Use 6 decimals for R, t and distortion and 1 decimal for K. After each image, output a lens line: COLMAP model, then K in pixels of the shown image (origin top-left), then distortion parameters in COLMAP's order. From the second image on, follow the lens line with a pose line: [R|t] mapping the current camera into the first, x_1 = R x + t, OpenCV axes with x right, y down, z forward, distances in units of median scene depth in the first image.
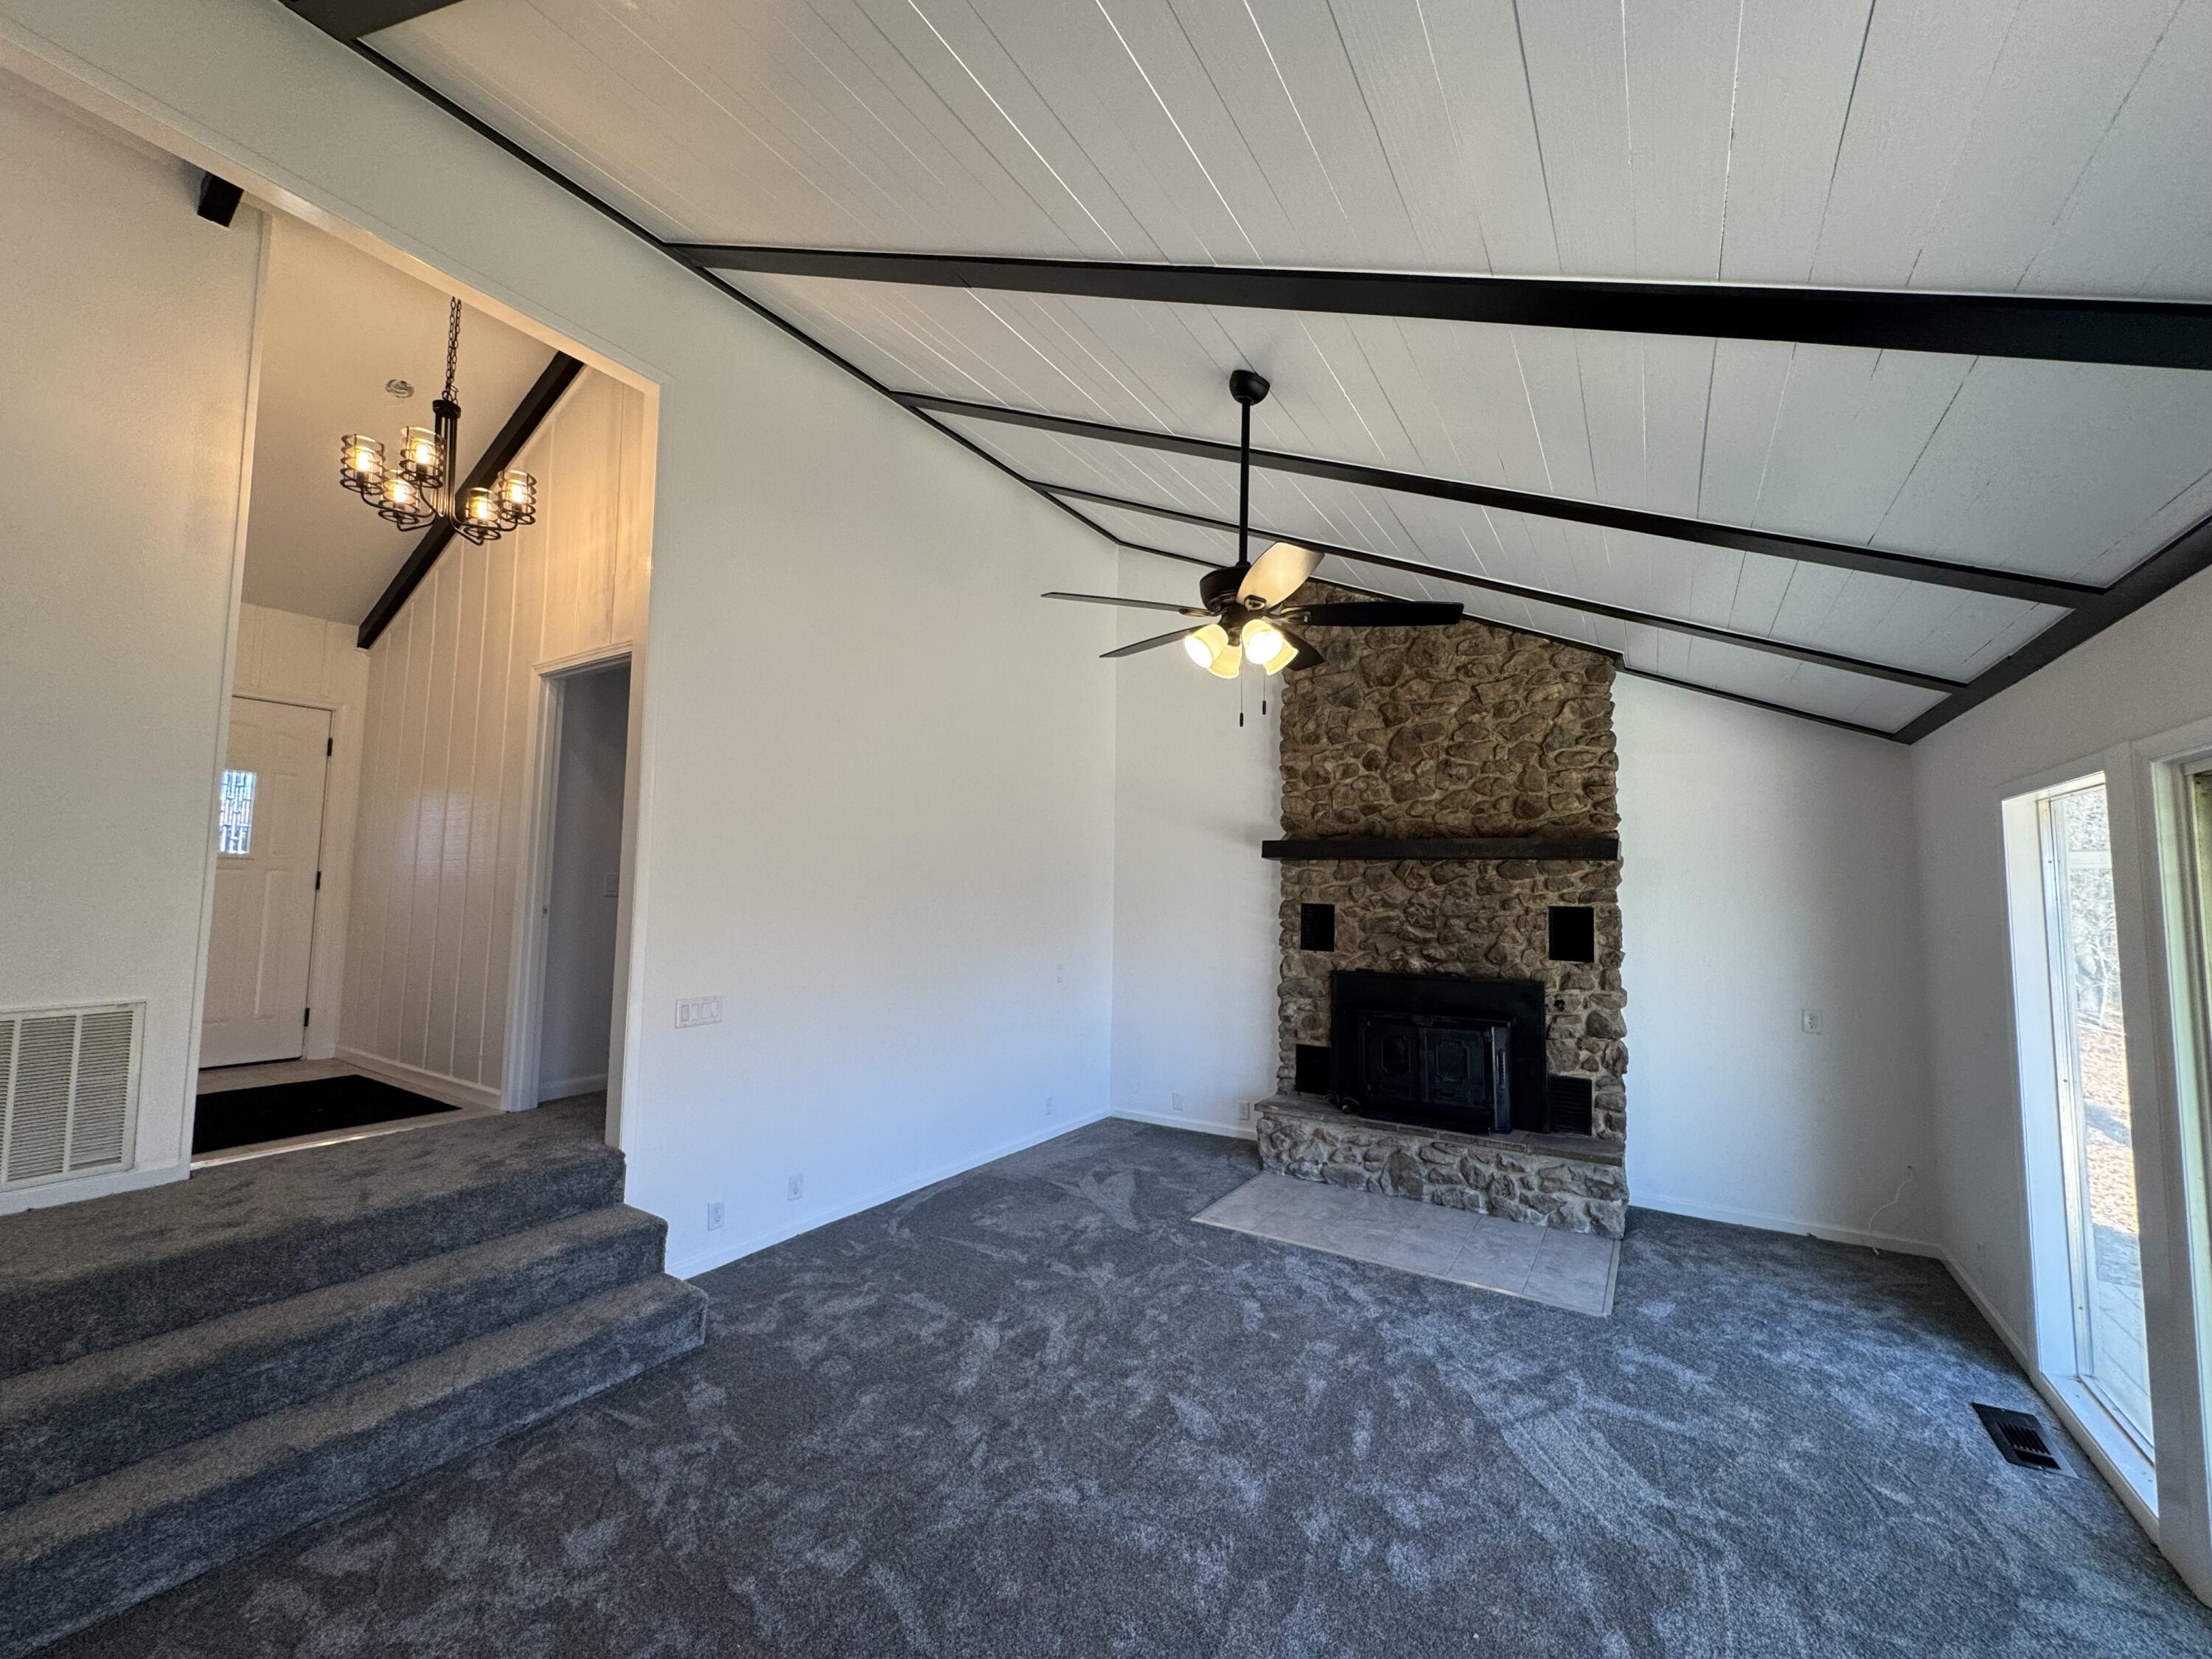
lens RADIAL K [[885.5, 0, 1106.0], [0, 885.5, 829.5], [0, 0, 1]] dist [0.002297, -0.000245]
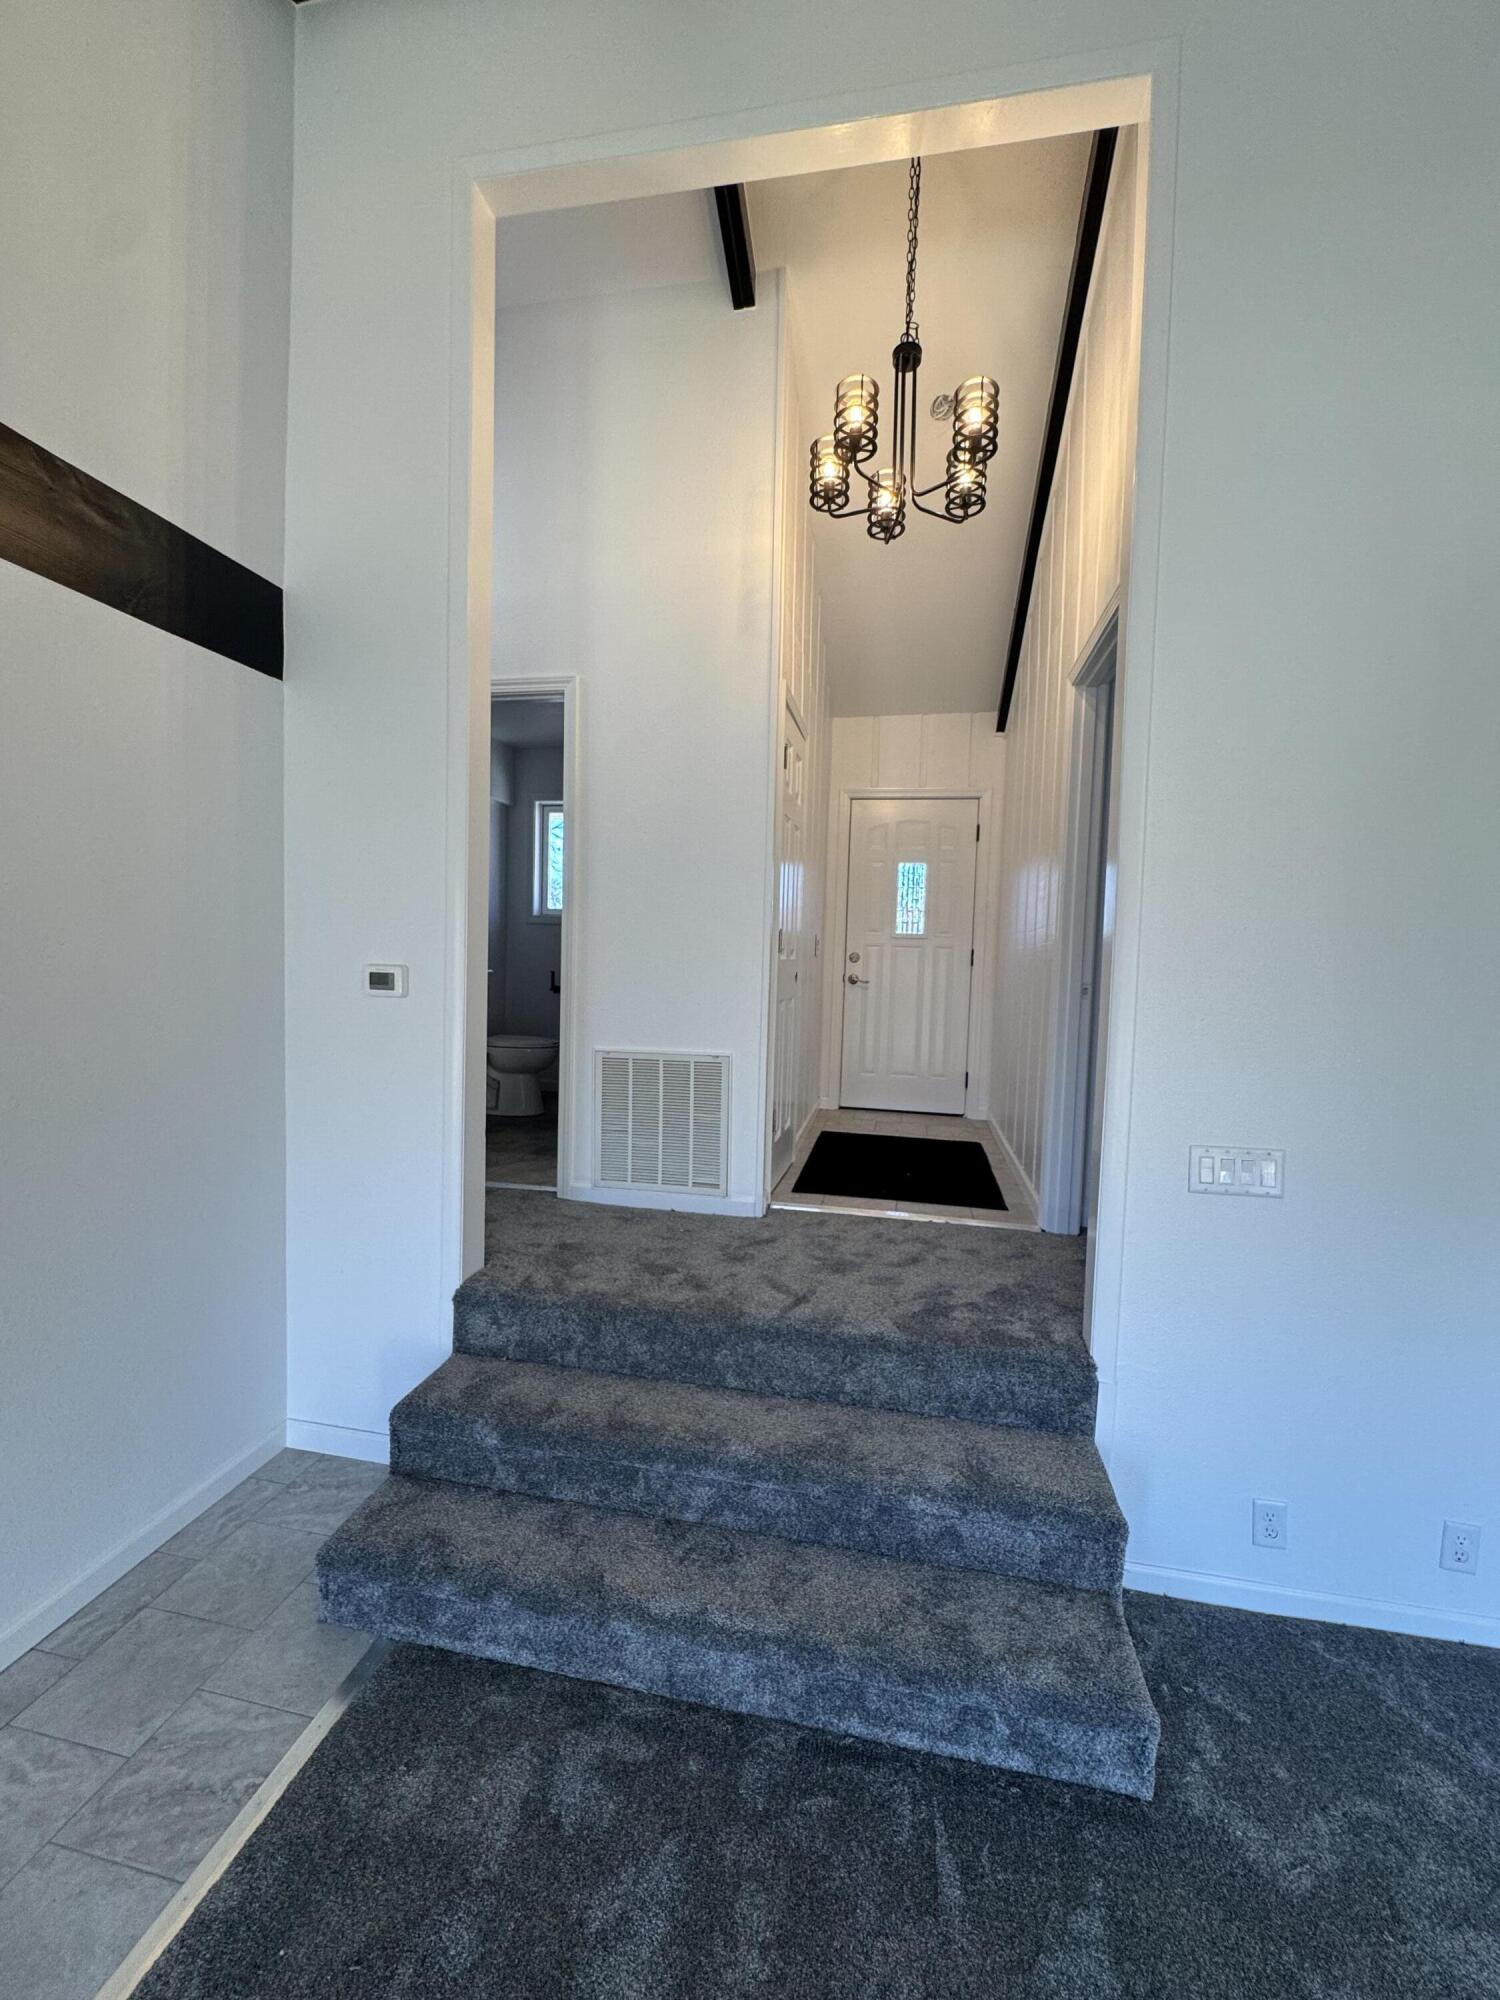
lens RADIAL K [[800.6, 0, 750.0], [0, 800.6, 1000.0], [0, 0, 1]] dist [0.002297, -0.000245]
pose [[0.365764, 0.045726, -0.929584, -0.105773], [0.043724, 0.996845, 0.066239, 0.050042], [0.929680, -0.064873, 0.362610, 0.589687]]
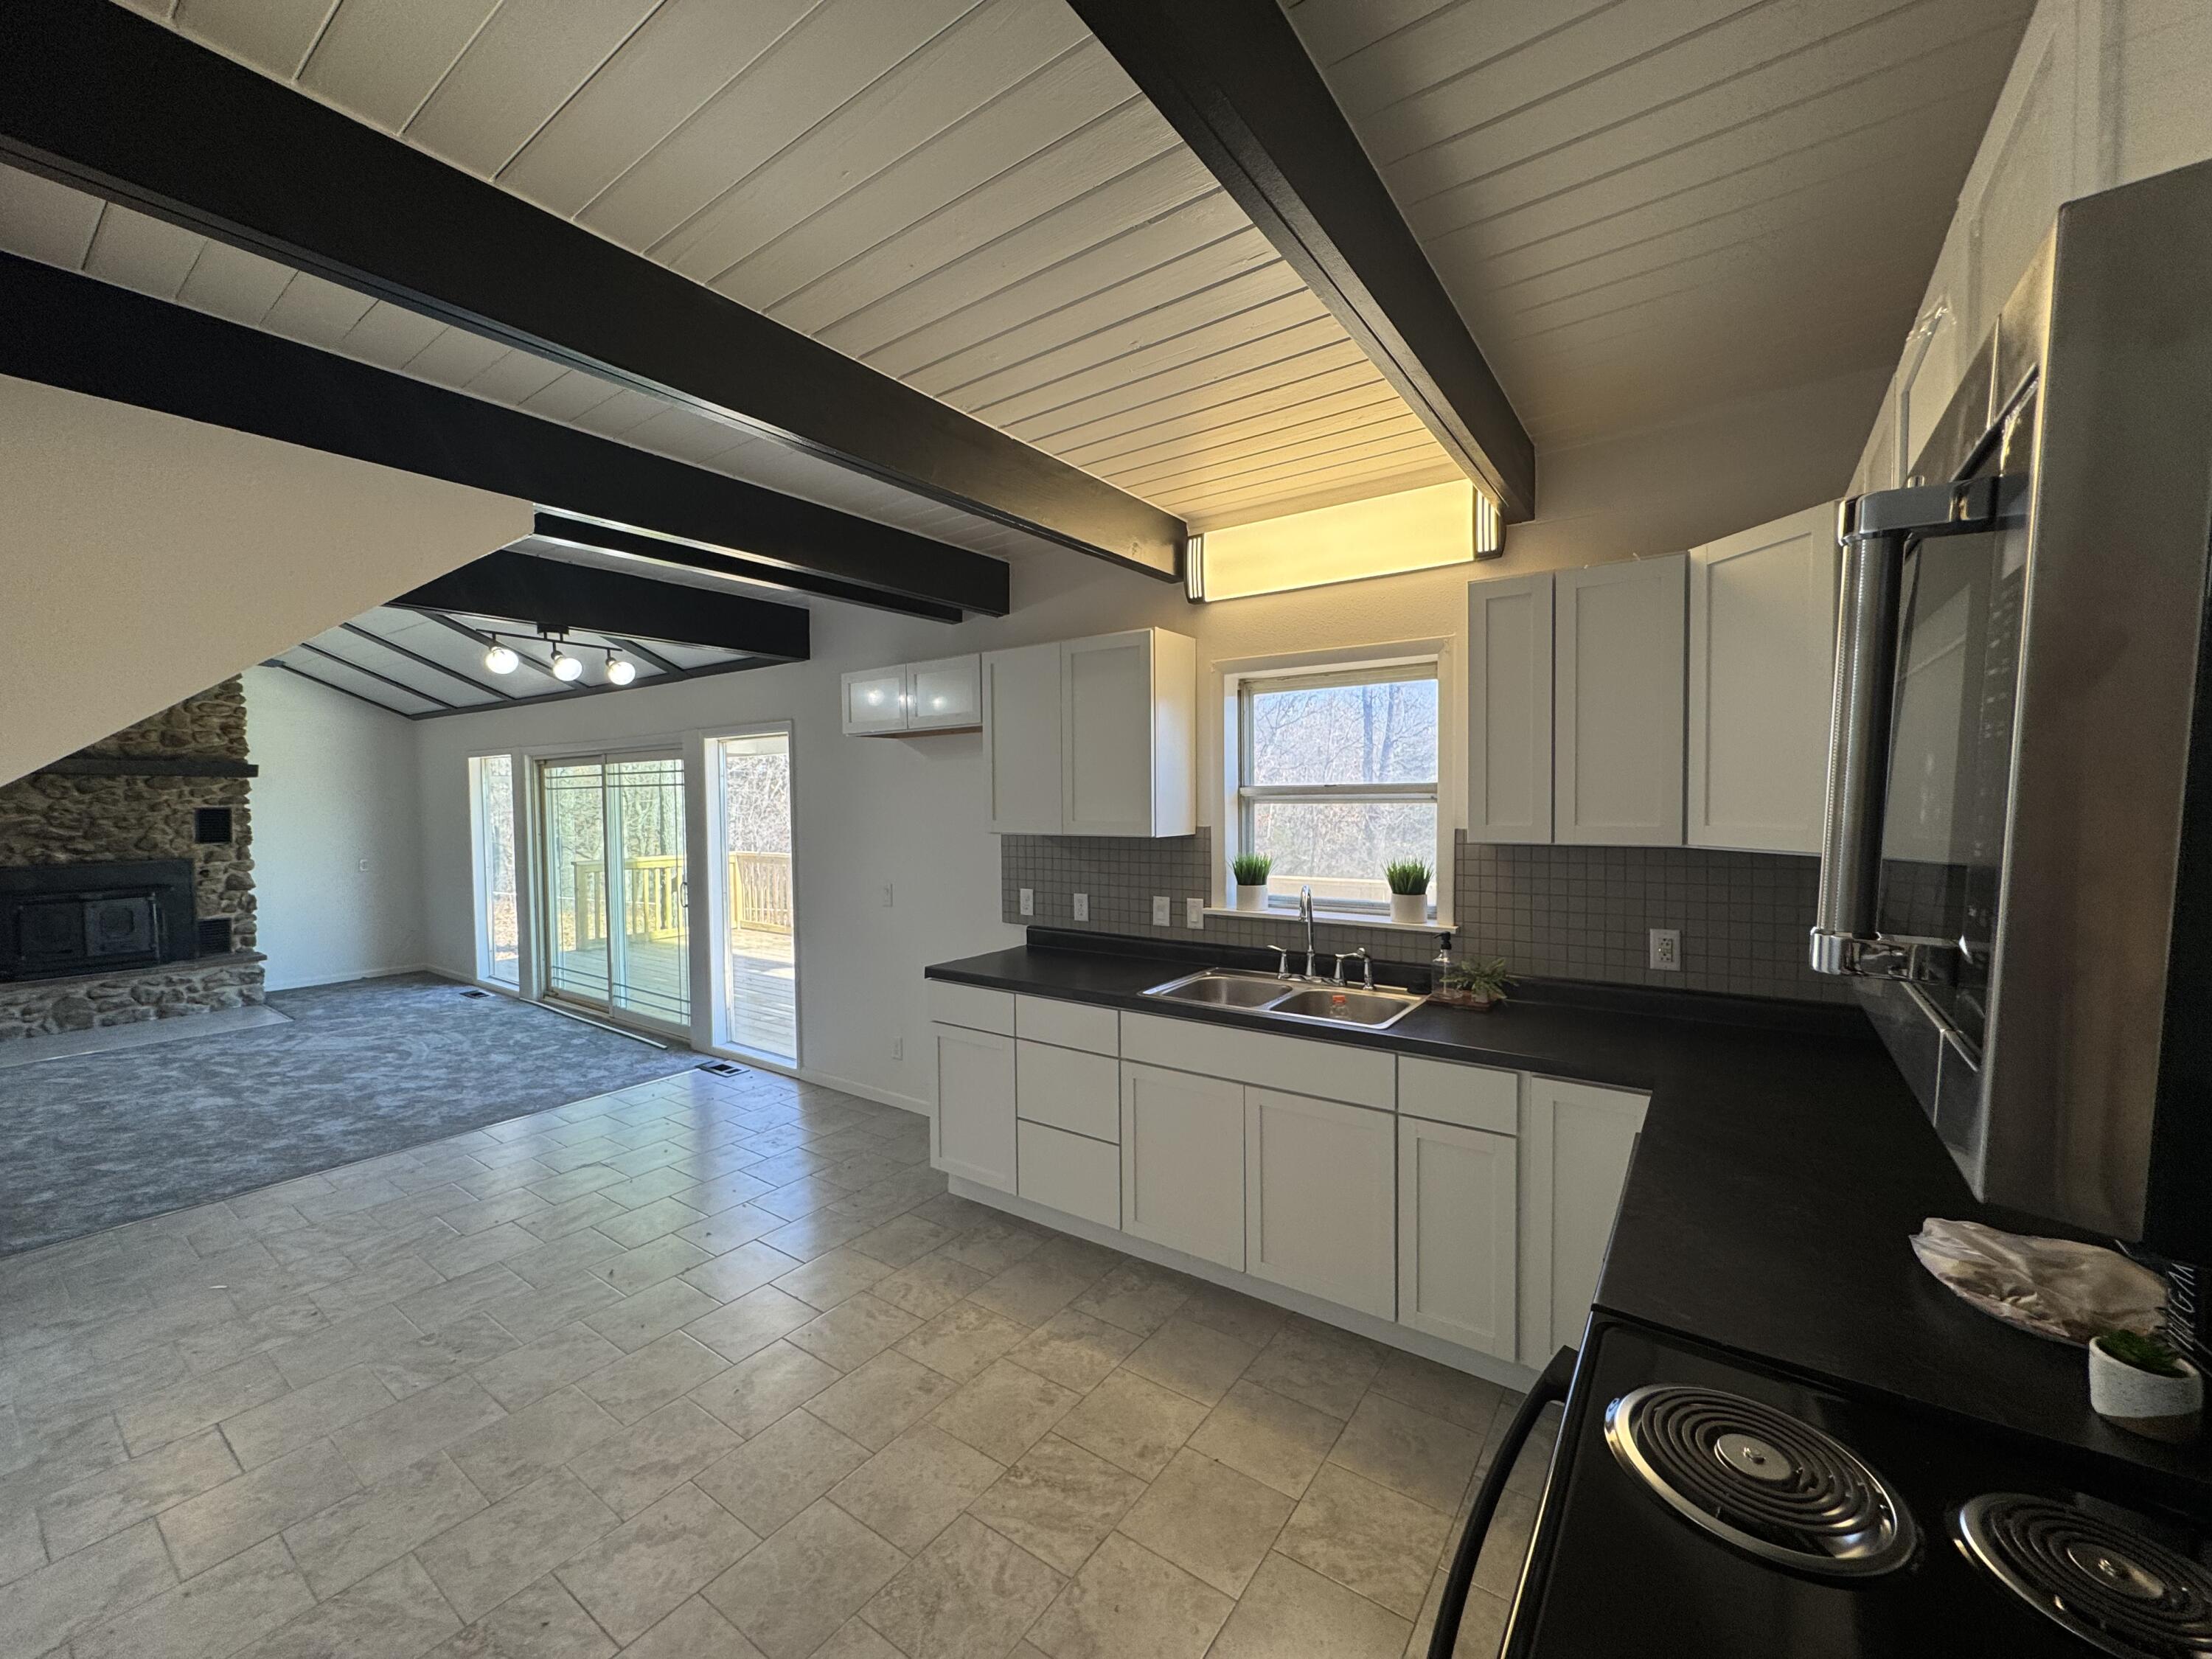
lens RADIAL K [[885.5, 0, 1106.0], [0, 885.5, 829.5], [0, 0, 1]] dist [0.002297, -0.000245]
pose [[0.063480, -0.050957, 0.996681, -0.892759], [-0.058849, 0.996767, 0.054710, -0.048336], [-0.996246, -0.062127, 0.060276, -0.612717]]
